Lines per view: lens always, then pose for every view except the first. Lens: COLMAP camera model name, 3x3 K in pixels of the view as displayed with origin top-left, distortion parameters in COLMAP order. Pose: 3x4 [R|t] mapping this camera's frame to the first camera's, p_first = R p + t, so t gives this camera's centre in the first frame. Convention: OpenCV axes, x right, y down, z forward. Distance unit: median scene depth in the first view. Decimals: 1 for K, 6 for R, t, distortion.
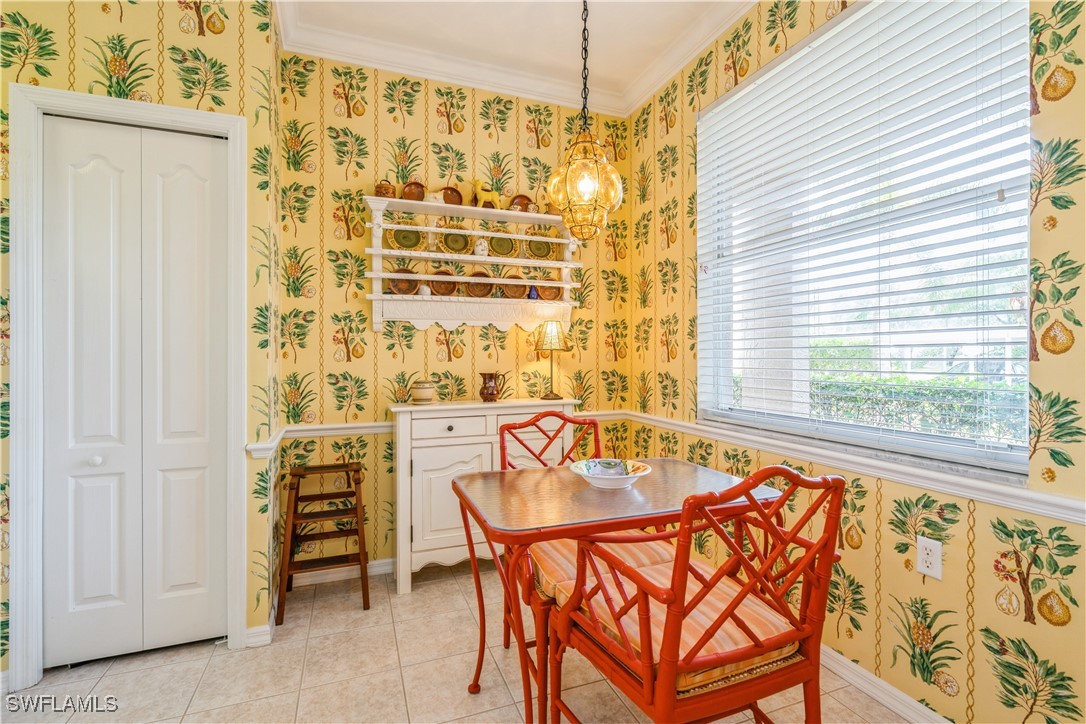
lens RADIAL K [[494.9, 0, 541.8], [0, 494.9, 358.1], [0, 0, 1]] dist [-0.000336, -0.000362]
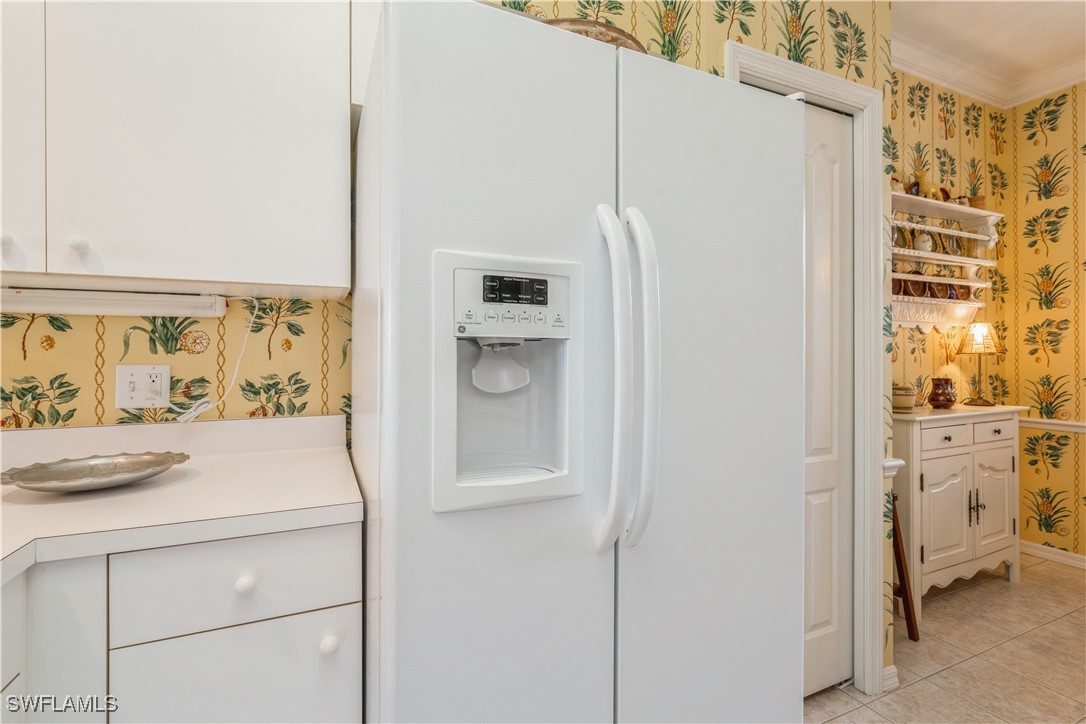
lens RADIAL K [[494.9, 0, 541.8], [0, 494.9, 358.1], [0, 0, 1]] dist [-0.000336, -0.000362]
pose [[0.998809, 0.000881, 0.048785, -0.931142], [-0.000947, 0.999999, 0.001334, -0.008596], [-0.048784, -0.001379, 0.998808, 0.109927]]
